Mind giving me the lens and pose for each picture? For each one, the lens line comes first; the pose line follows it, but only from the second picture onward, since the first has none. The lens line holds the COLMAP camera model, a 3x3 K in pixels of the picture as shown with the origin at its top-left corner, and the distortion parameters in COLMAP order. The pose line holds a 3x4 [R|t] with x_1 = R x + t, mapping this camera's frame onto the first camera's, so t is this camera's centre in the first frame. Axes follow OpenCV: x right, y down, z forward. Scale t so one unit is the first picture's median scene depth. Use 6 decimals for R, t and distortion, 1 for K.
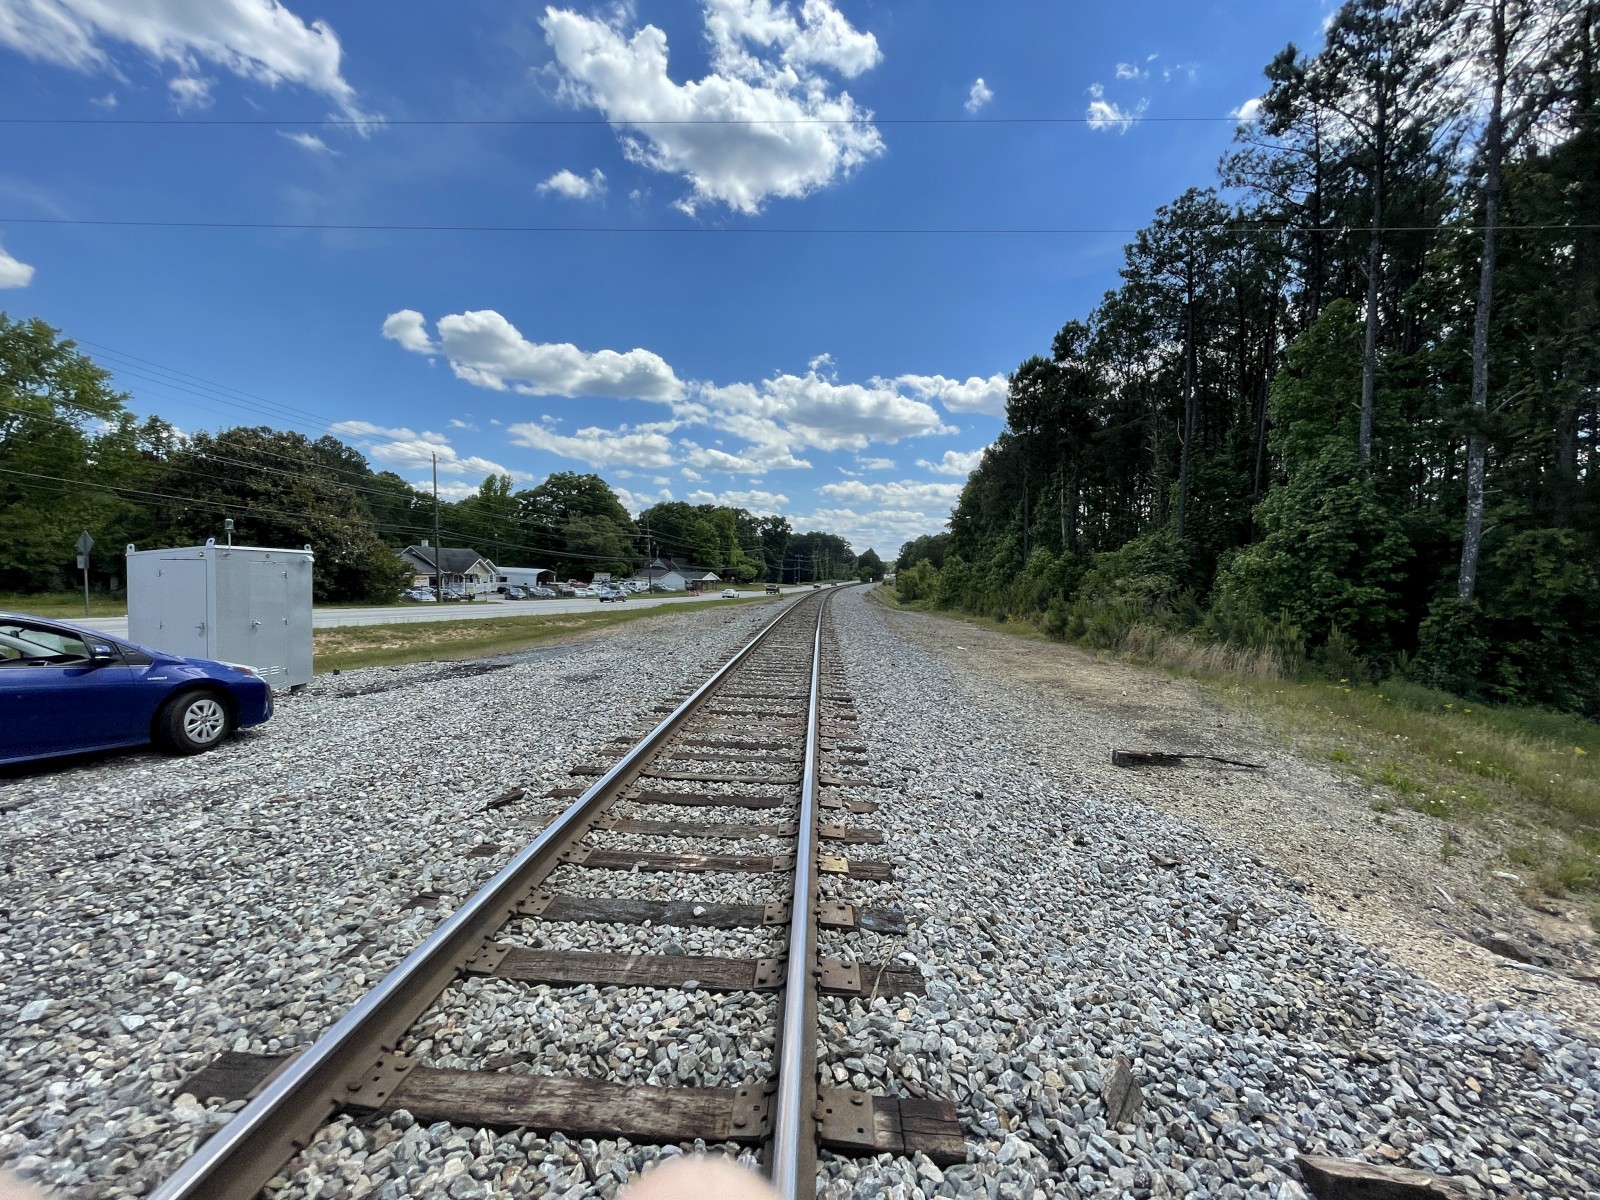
lens RADIAL K [[641.7, 0, 812.4], [0, 641.7, 595.5], [0, 0, 1]] dist [-0.001568, 0.000244]
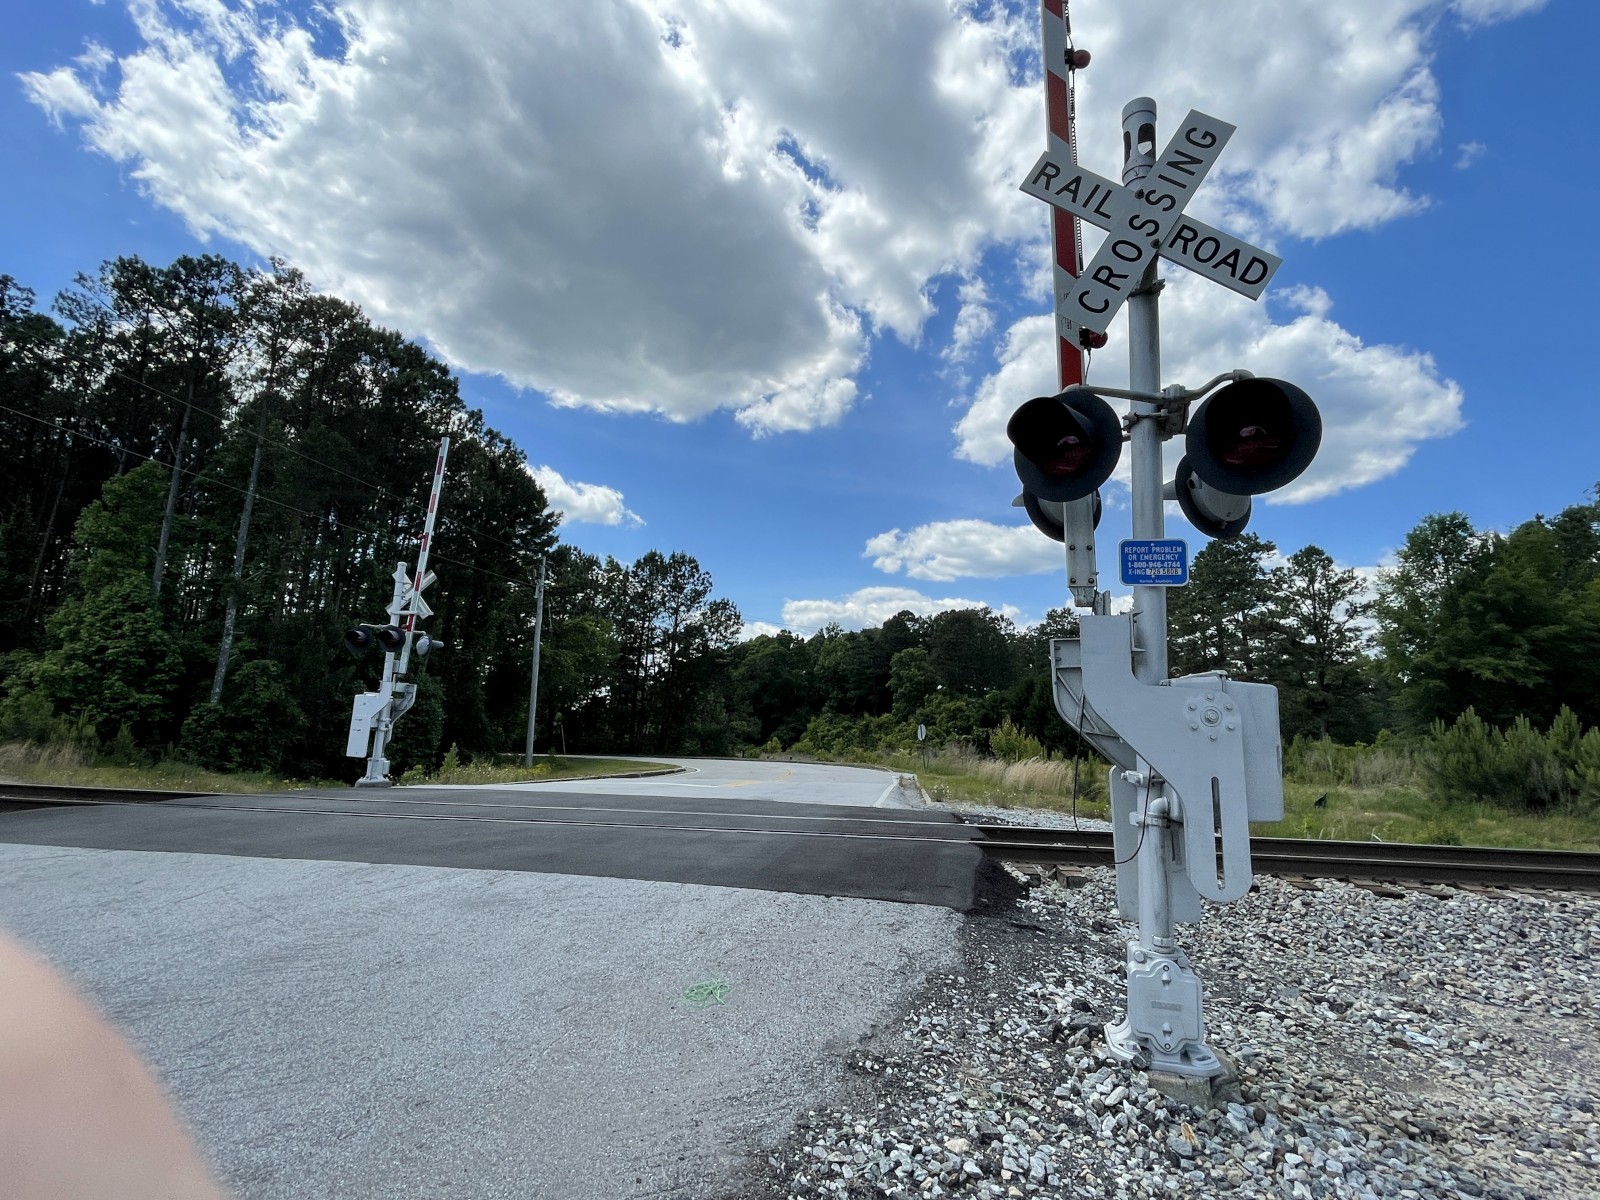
lens RADIAL K [[769.2, 0, 802.5], [0, 769.2, 600.5], [0, 0, 1]] dist [-0.007864, 0.001050]
pose [[0.095795, 0.146181, 0.984609, -0.585054], [-0.000816, 0.989169, -0.146778, 0.026684], [-0.995401, 0.013257, 0.094877, -0.484052]]
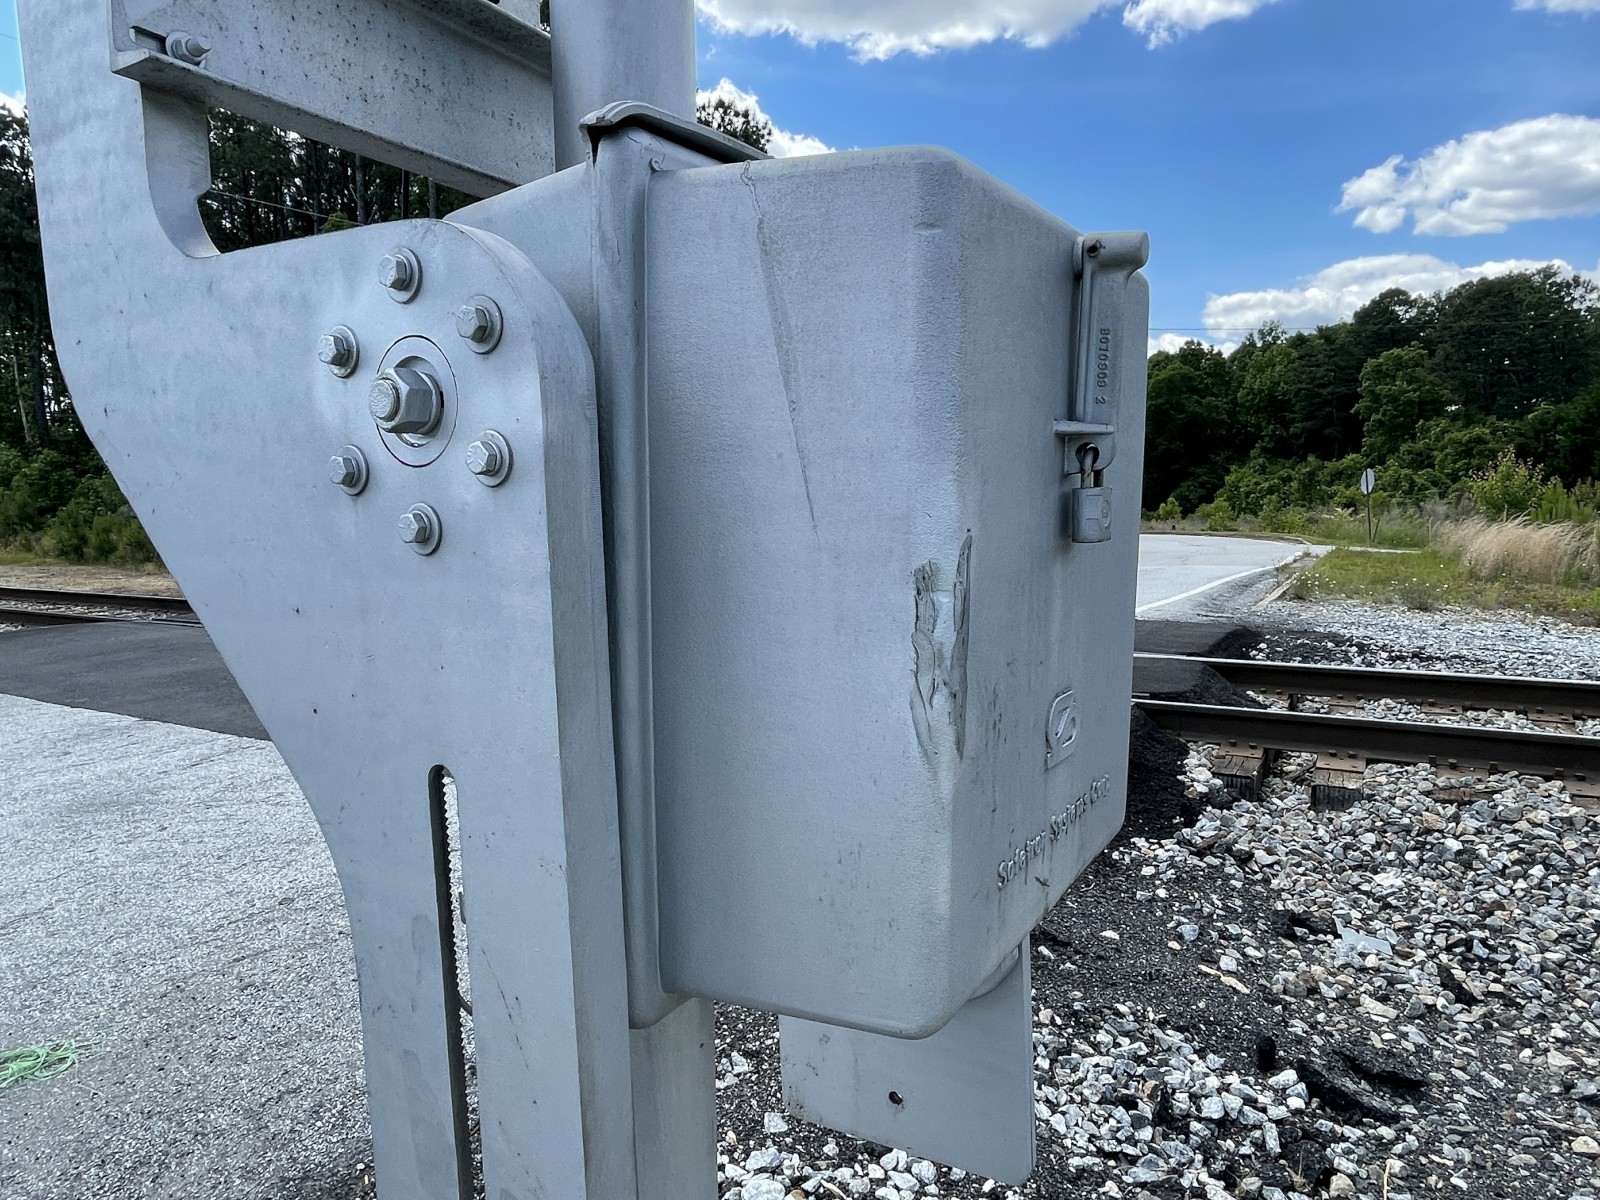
lens RADIAL K [[1010.0, 0, 802.7], [0, 1010.0, 596.2], [0, 0, 1]] dist [-0.007014, 0.001499]
pose [[0.479460, -0.120768, 0.869214, -0.406541], [0.053678, 0.992667, 0.108312, 0.030944], [-0.875921, -0.005274, 0.482426, -0.603248]]
